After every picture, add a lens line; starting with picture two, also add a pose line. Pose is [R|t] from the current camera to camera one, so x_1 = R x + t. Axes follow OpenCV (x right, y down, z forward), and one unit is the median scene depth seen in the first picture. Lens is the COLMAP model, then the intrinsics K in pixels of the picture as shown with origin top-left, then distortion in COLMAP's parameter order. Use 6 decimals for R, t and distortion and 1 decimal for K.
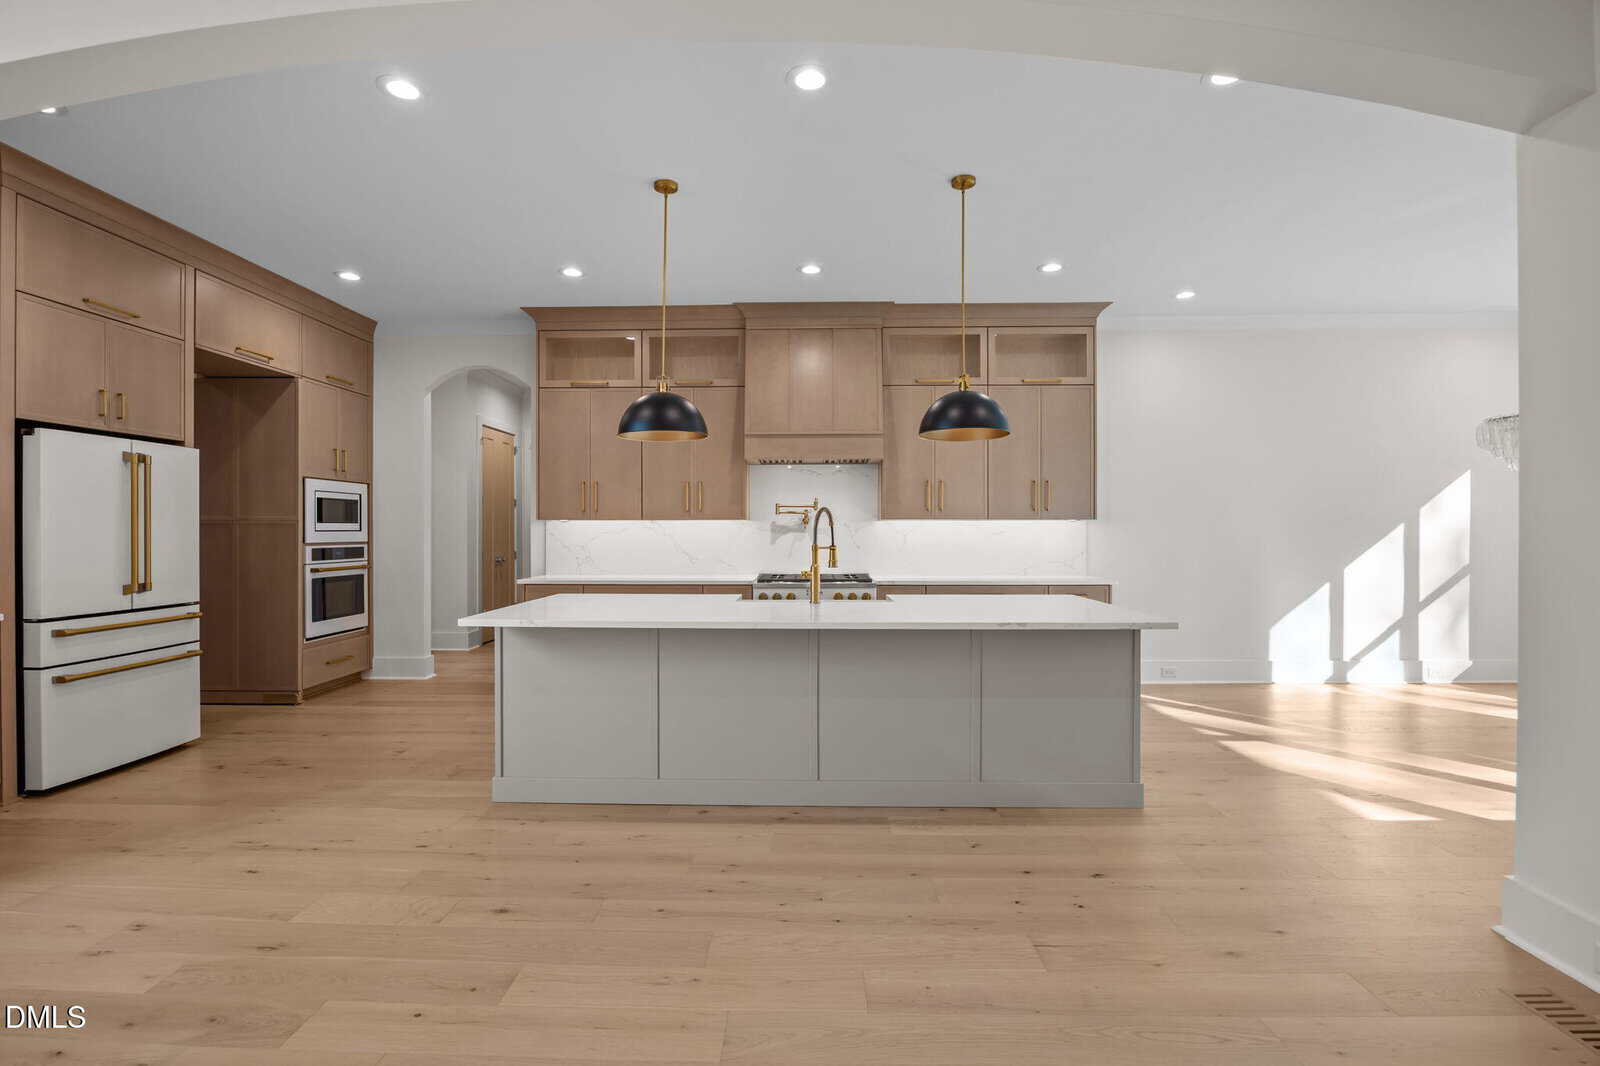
lens RADIAL K [[725.8, 0, 789.5], [0, 725.8, 531.1], [0, 0, 1]] dist [-0.015206, 0.000560]
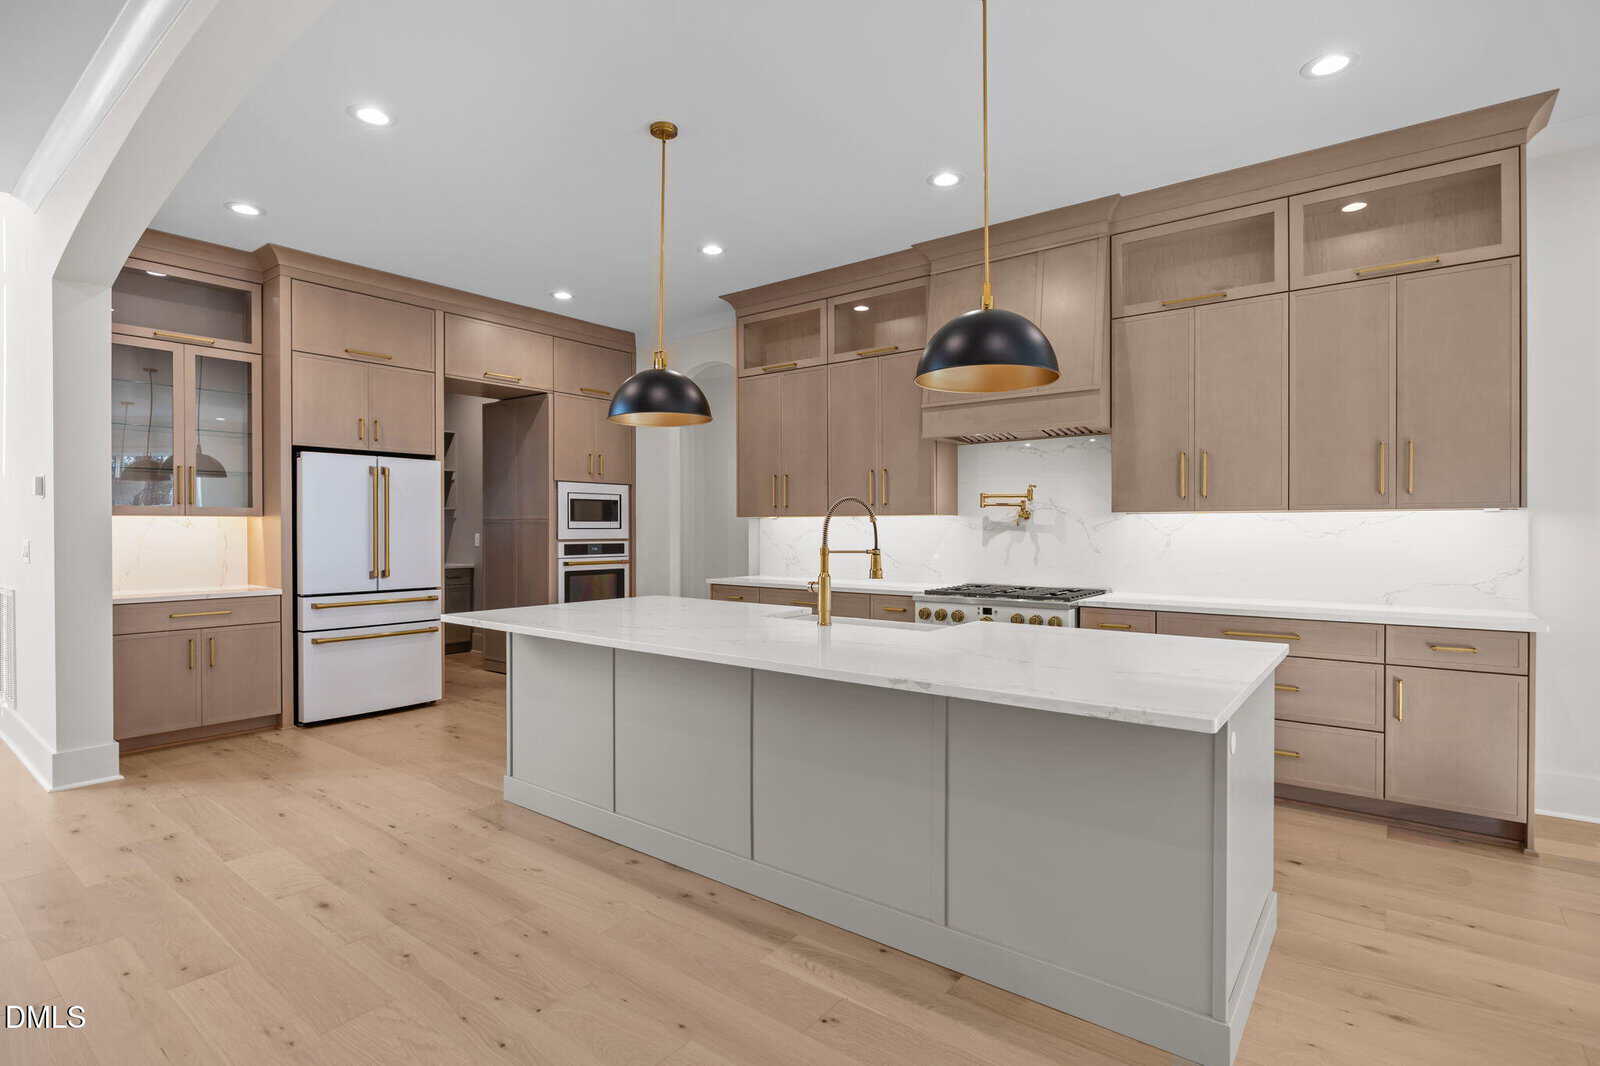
lens RADIAL K [[785.0, 0, 792.6], [0, 785.0, 532.0], [0, 0, 1]] dist [-0.008322, -0.000296]
pose [[0.804161, 0.002921, -0.594405, 0.348778], [-0.000458, 0.999991, 0.004294, -0.000405], [0.594412, -0.003181, 0.804154, 0.230412]]
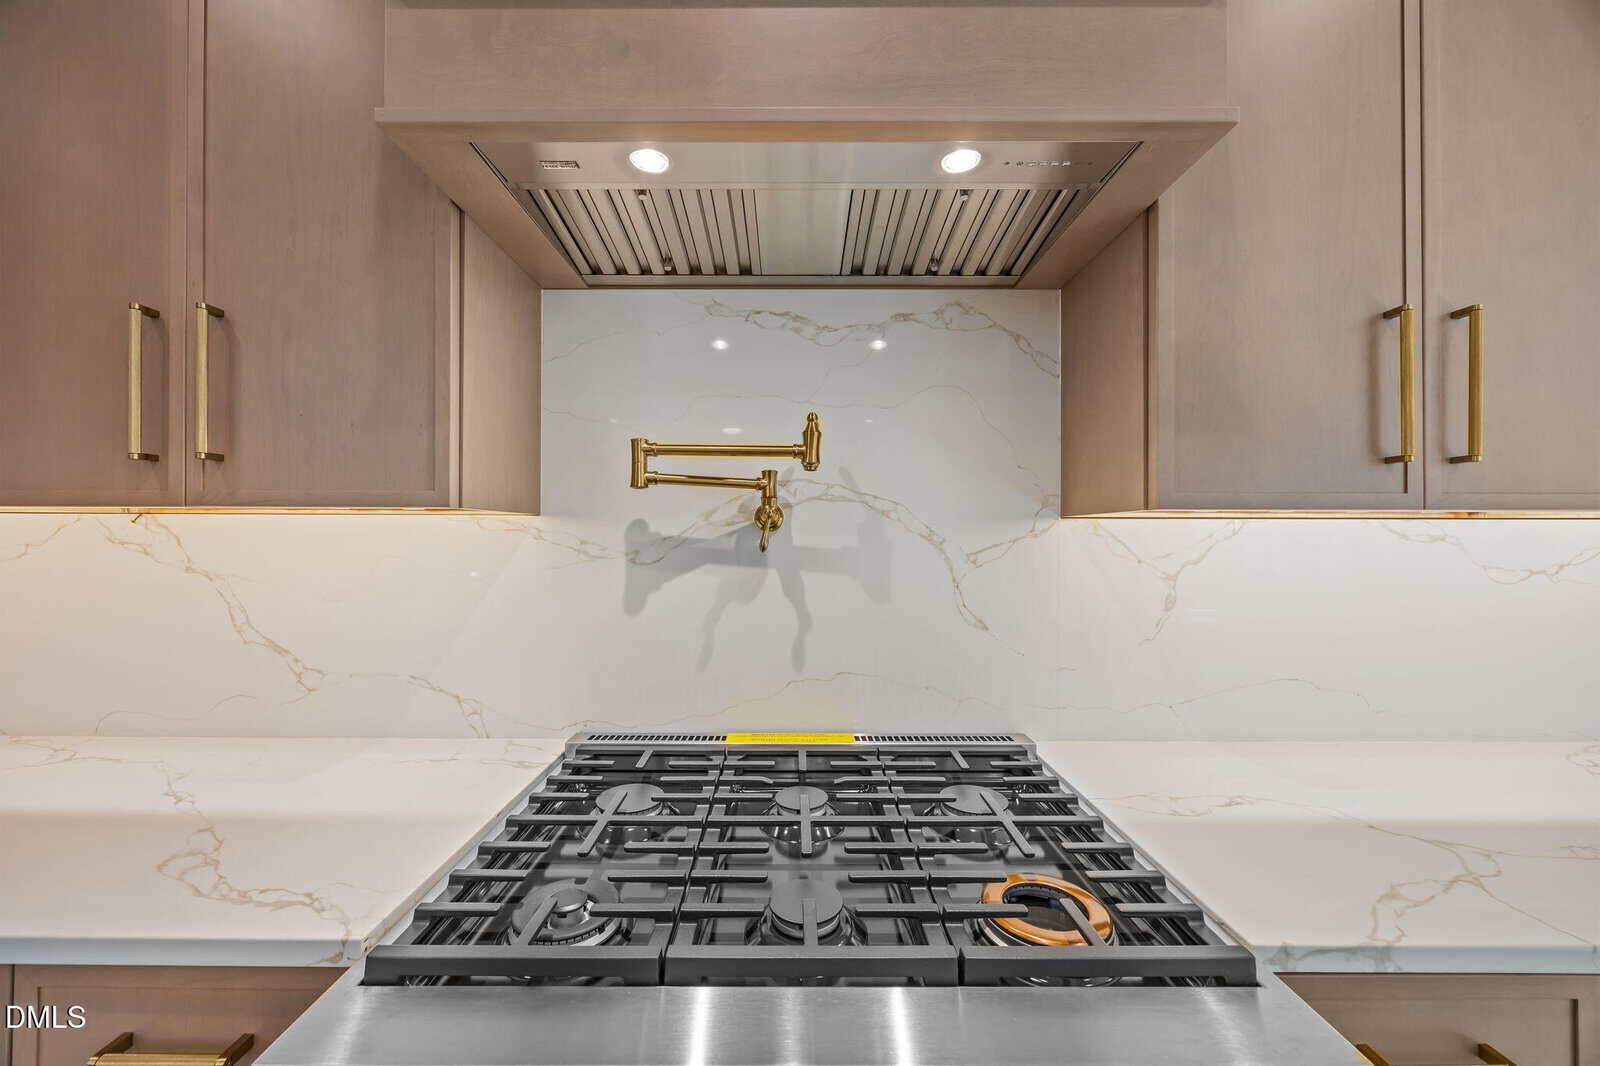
lens RADIAL K [[637.0, 0, 790.9], [0, 637.0, 533.9], [0, 0, 1]] dist [0.005986, 0.000111]
pose [[0.999589, 0.003003, 0.028516, 0.026737], [-0.002710, 0.999943, -0.010319, -0.007436], [-0.028546, 0.010237, 0.999540, 0.884413]]
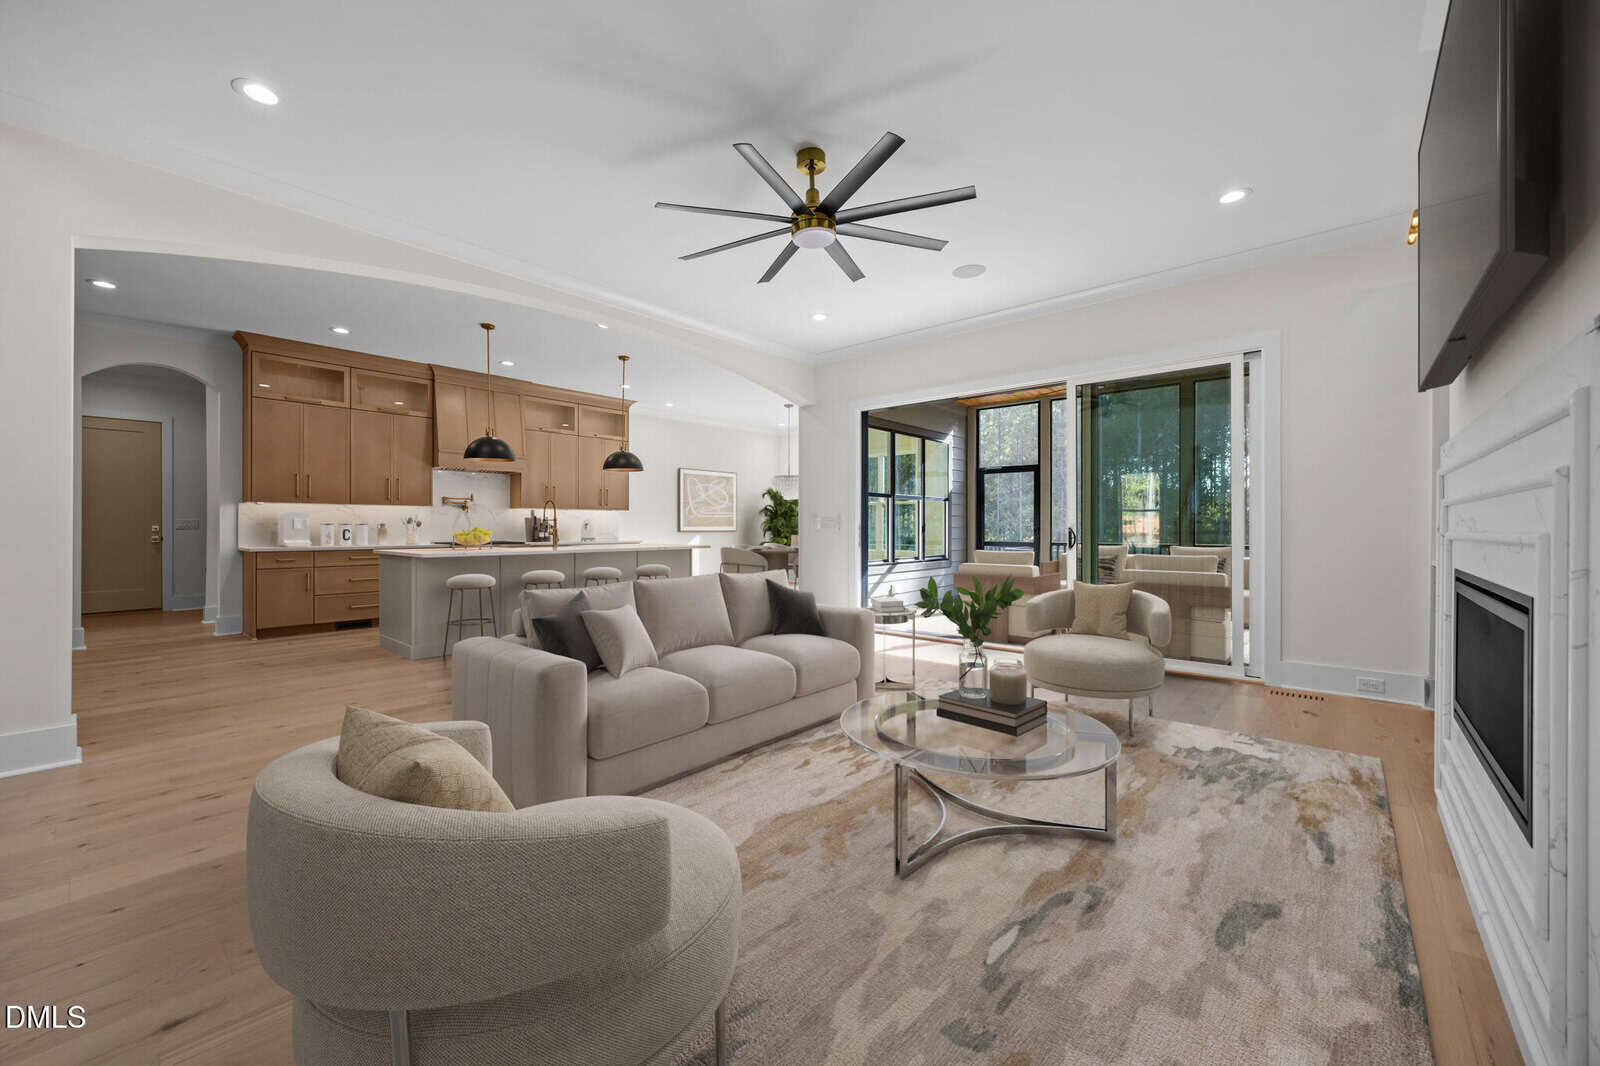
lens RADIAL K [[621.2, 0, 803.2], [0, 621.2, 524.5], [0, 0, 1]] dist [0.001273, 0.000044]
pose [[0.626905, -0.001264, 0.779095, -0.631442], [0.002709, 0.999996, -0.000558, 0.028933], [-0.779091, 0.002461, 0.626906, -0.454203]]
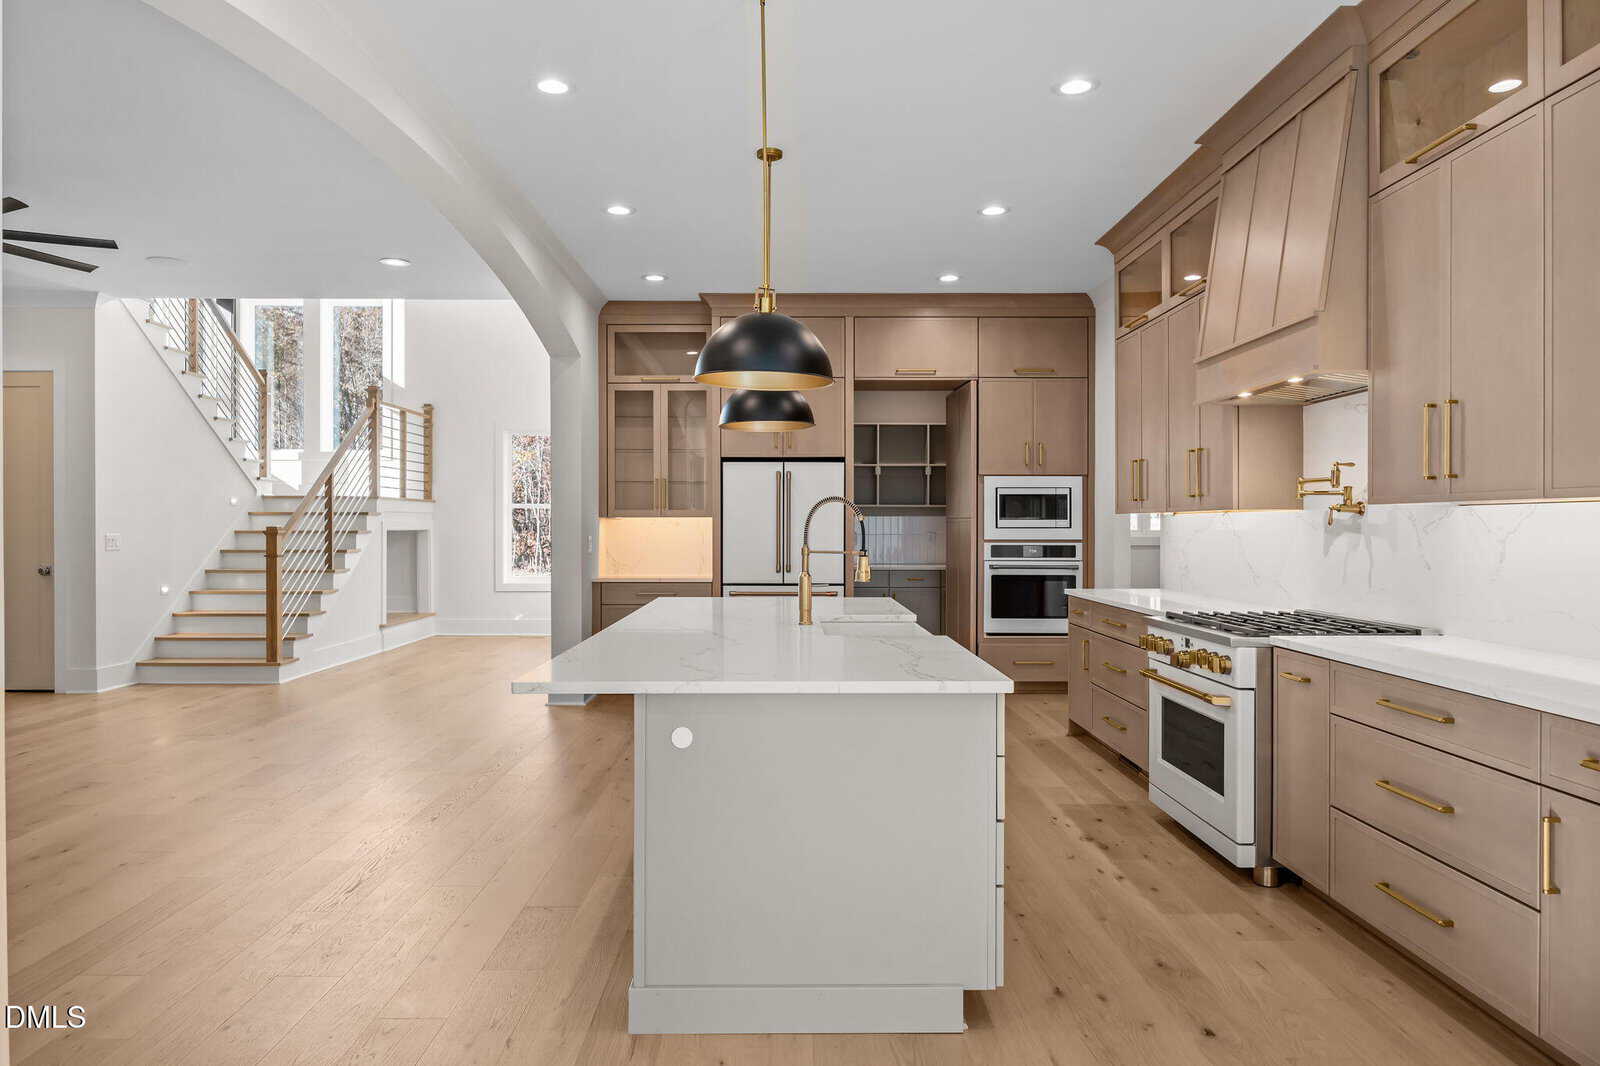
lens RADIAL K [[1042.8, 0, 800.0], [0, 1042.8, 533.0], [0, 0, 1]] dist [0.002562, 0.000534]
pose [[0.041785, 0.006941, -0.999103, 0.792114], [-0.001758, 0.999975, 0.006874, -0.002545], [0.999125, 0.001469, 0.041796, 0.671486]]
